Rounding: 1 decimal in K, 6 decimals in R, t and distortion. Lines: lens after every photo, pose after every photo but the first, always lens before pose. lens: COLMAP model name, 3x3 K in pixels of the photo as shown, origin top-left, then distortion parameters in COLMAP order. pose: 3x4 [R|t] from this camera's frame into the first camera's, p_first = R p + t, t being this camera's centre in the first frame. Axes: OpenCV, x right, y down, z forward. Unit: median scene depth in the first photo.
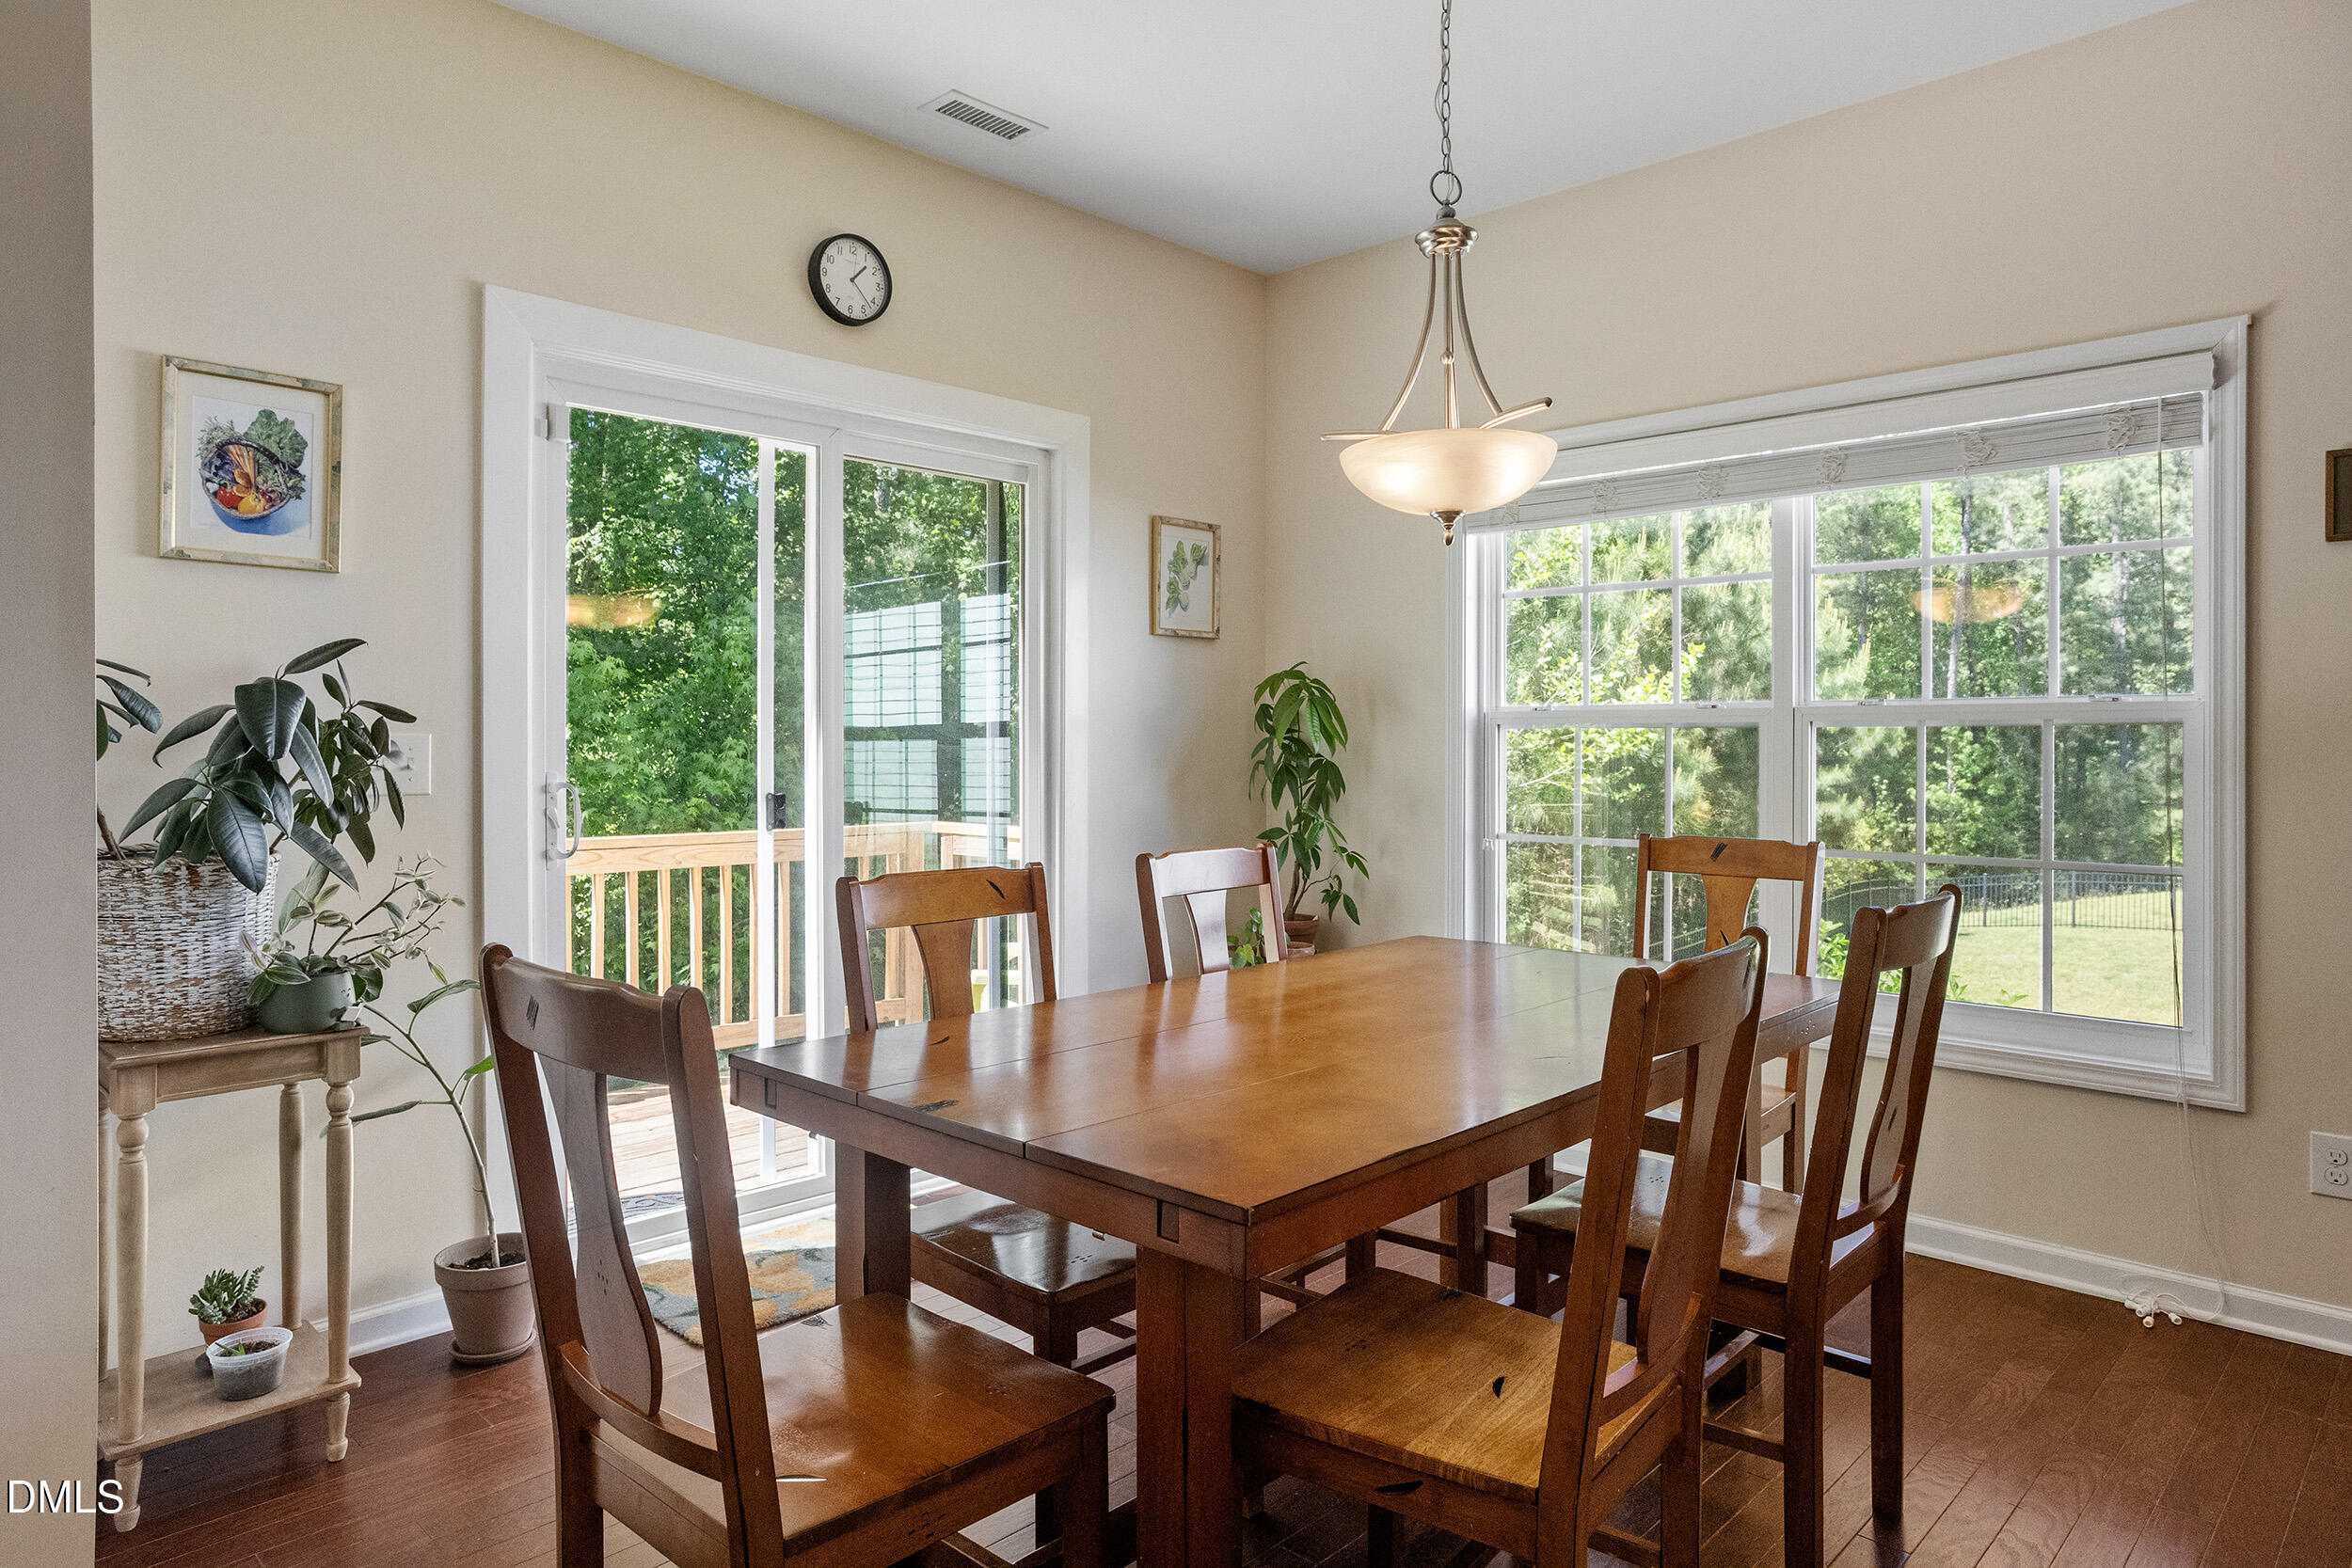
lens RADIAL K [[1390.7, 0, 1113.3], [0, 1390.7, 719.6], [0, 0, 1]] dist [0.005355, 0.000388]
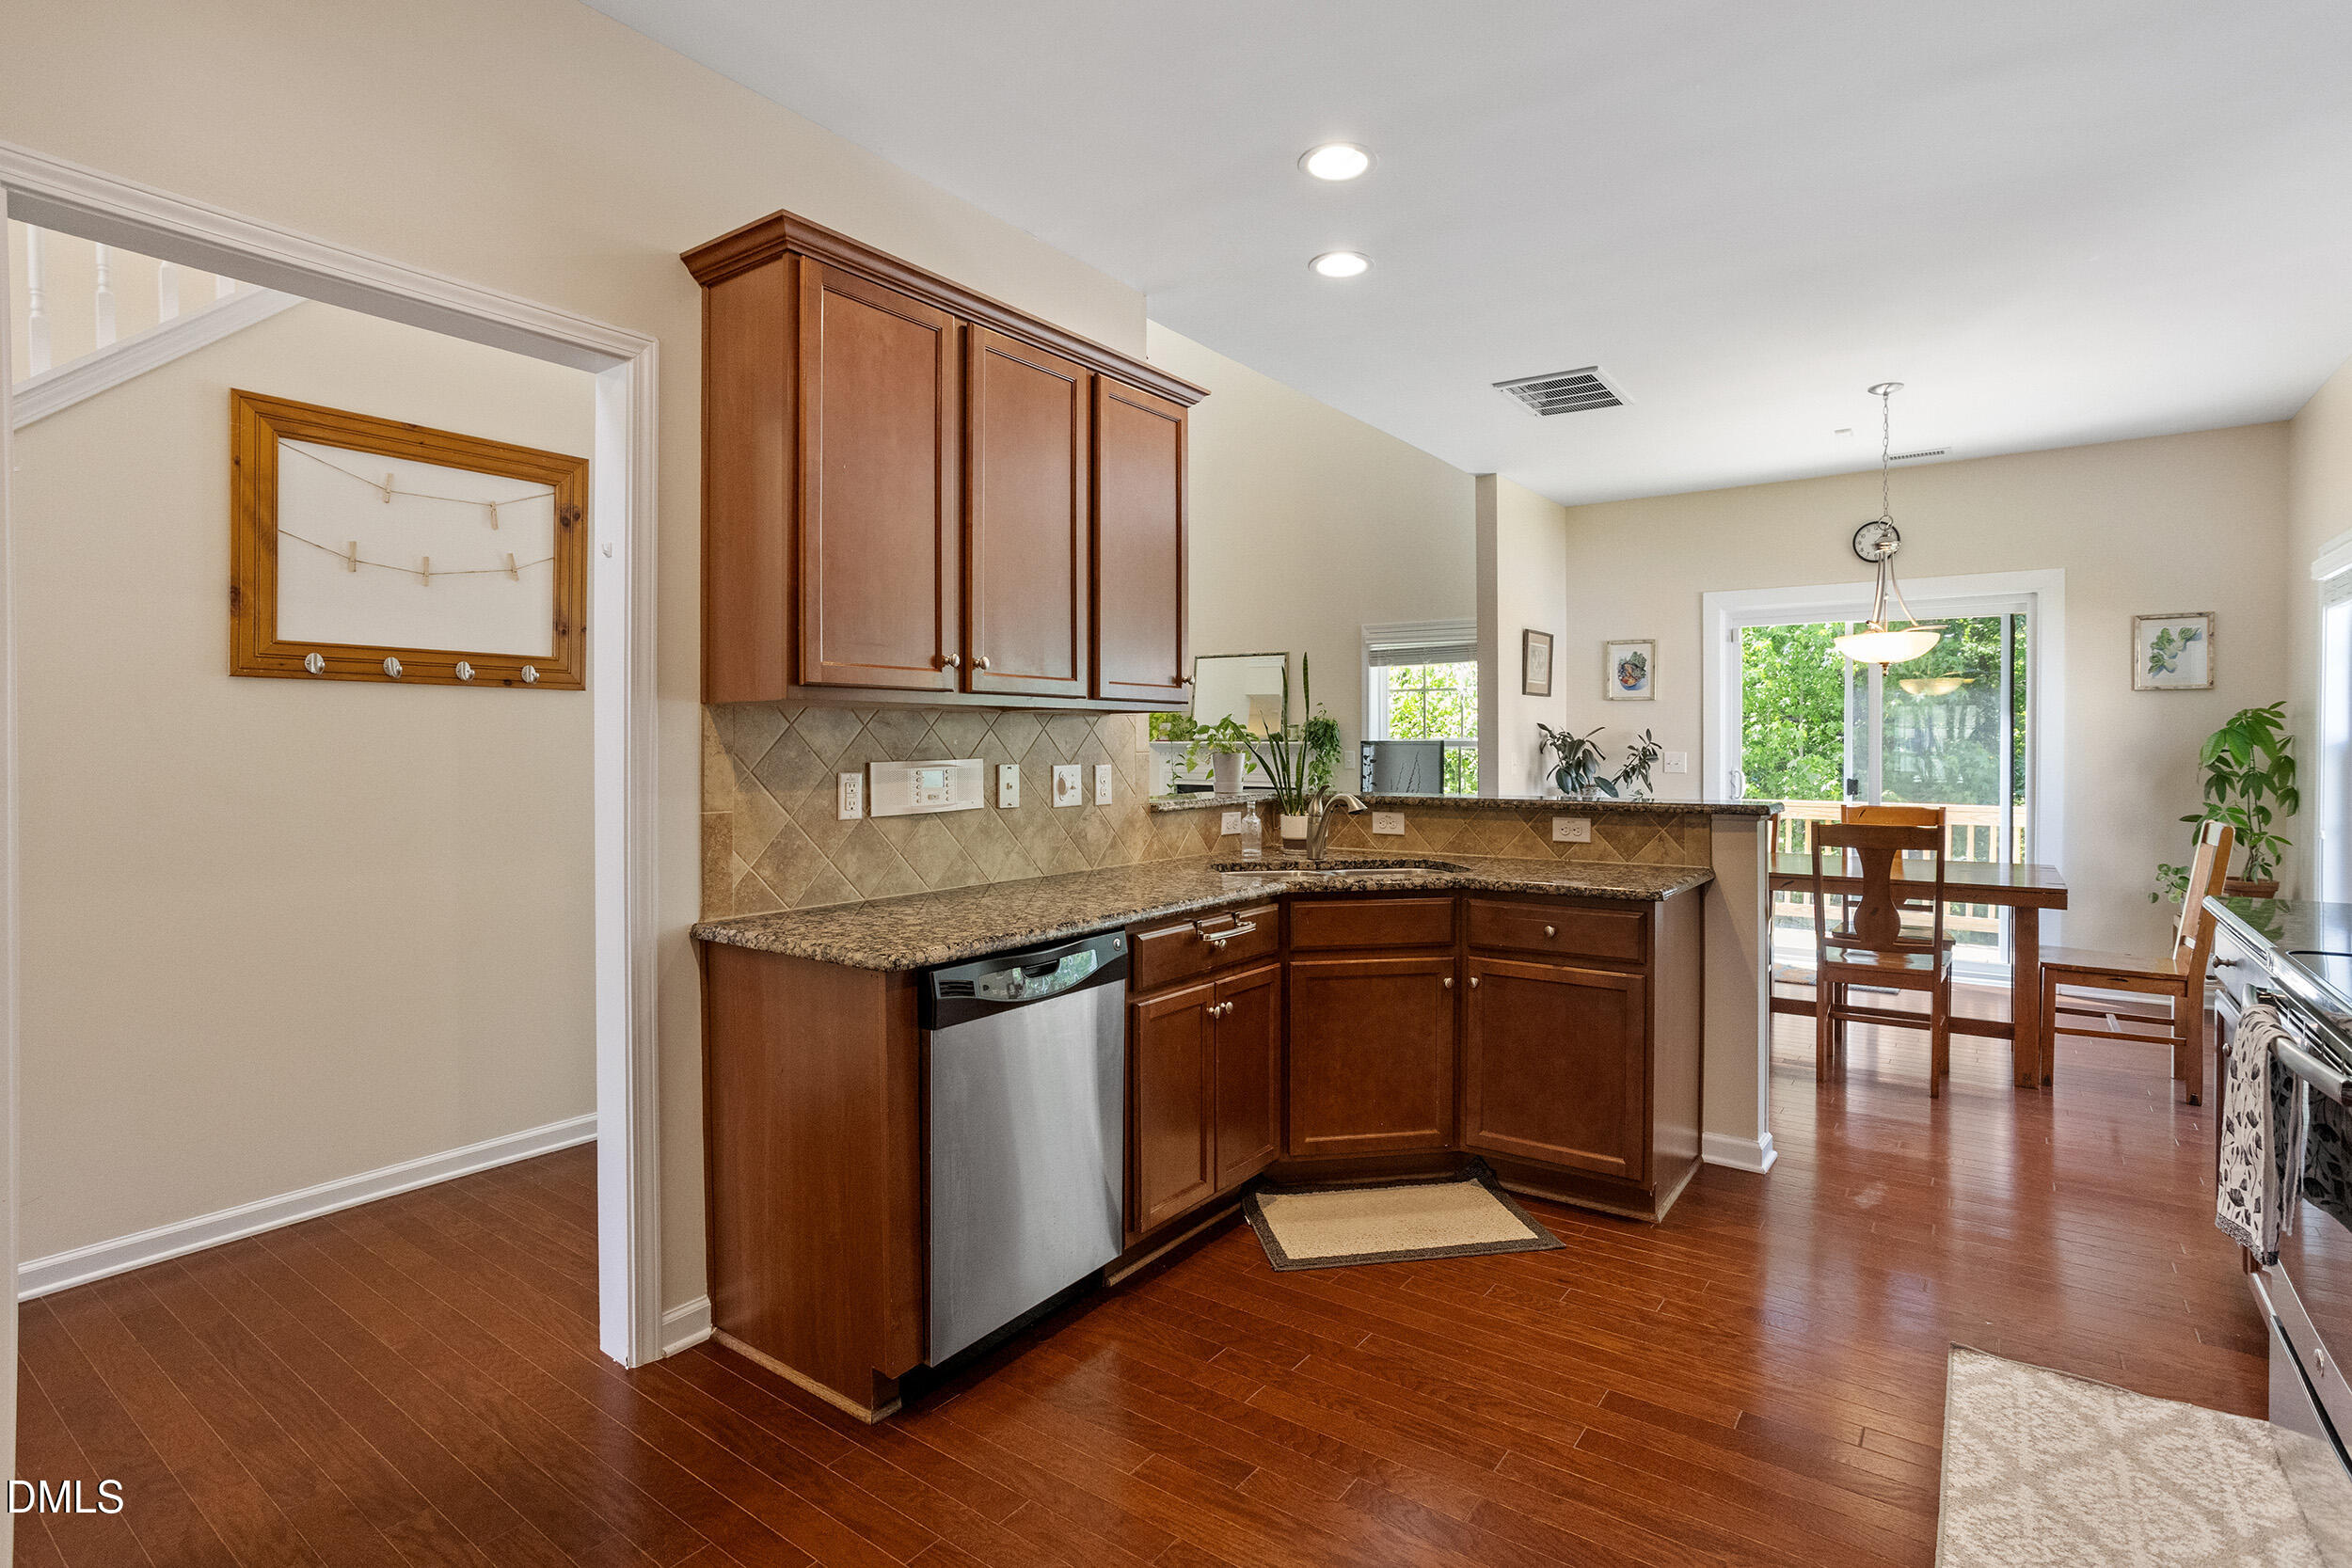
lens RADIAL K [[1151.9, 0, 1168.2], [0, 1151.9, 751.1], [0, 0, 1]] dist [-0.050870, 0.029508]
pose [[0.177828, -0.003746, -0.984054, 1.346989], [0.008603, 0.999960, -0.002252, 0.002569], [0.984024, -0.008066, 0.177854, -0.395400]]
